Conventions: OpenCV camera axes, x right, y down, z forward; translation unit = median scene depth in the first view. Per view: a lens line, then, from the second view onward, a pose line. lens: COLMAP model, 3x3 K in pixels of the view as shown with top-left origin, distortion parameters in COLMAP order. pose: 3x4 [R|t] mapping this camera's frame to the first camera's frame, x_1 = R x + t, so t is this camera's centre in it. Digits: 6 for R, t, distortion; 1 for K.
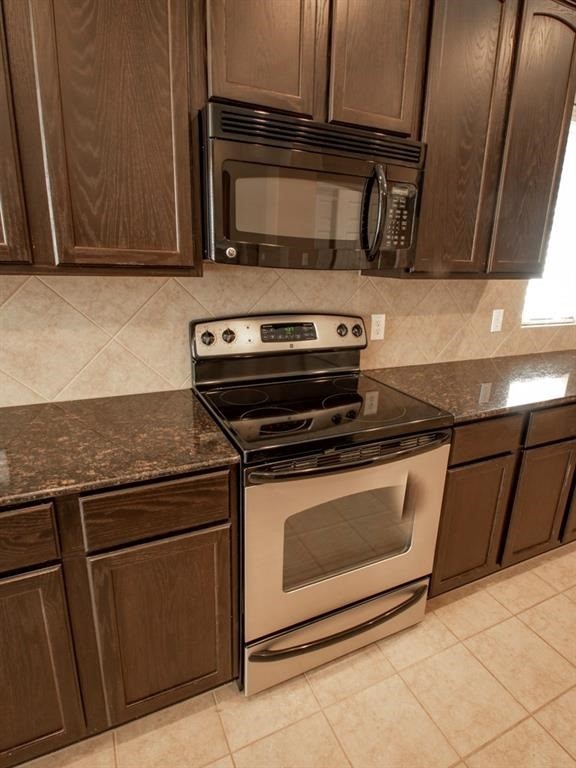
lens RADIAL K [[424.9, 0, 290.7], [0, 424.9, 374.8], [0, 0, 1]] dist [0.013631, -0.017730]
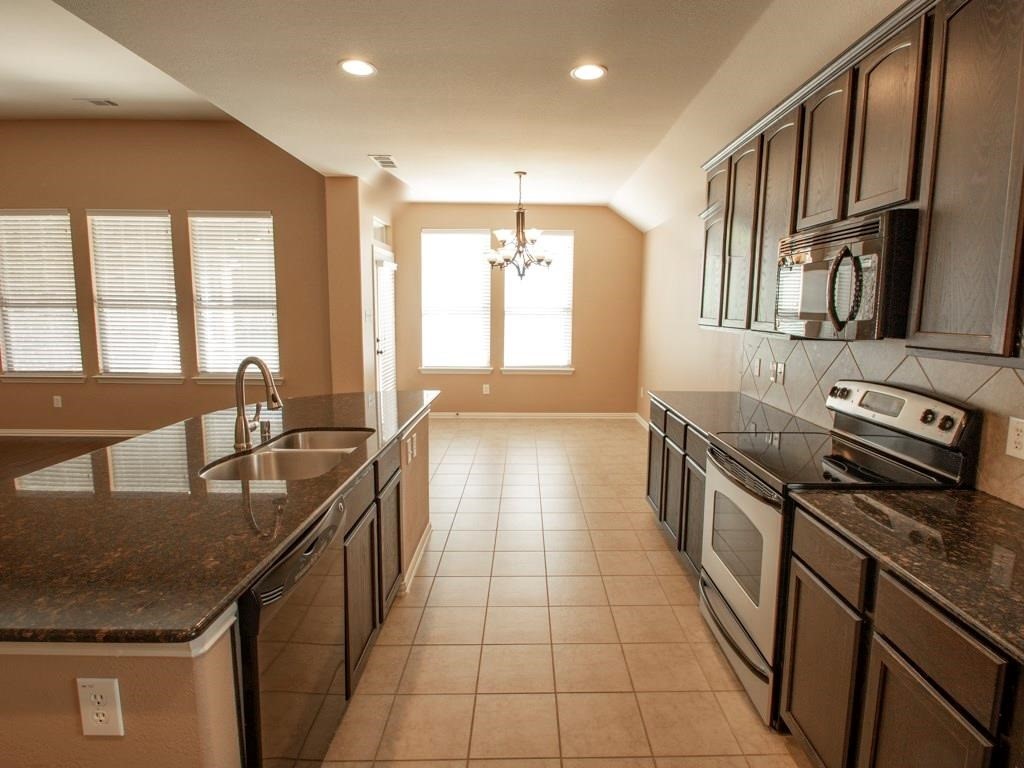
lens RADIAL K [[543.8, 0, 526.5], [0, 543.8, 373.8], [0, 0, 1]] dist [0.007218, -0.014098]
pose [[-0.406788, 0.077408, -0.910237, 1.490225], [-0.270348, 0.941570, 0.200893, -0.198537], [0.872603, 0.327801, -0.362093, 0.729499]]
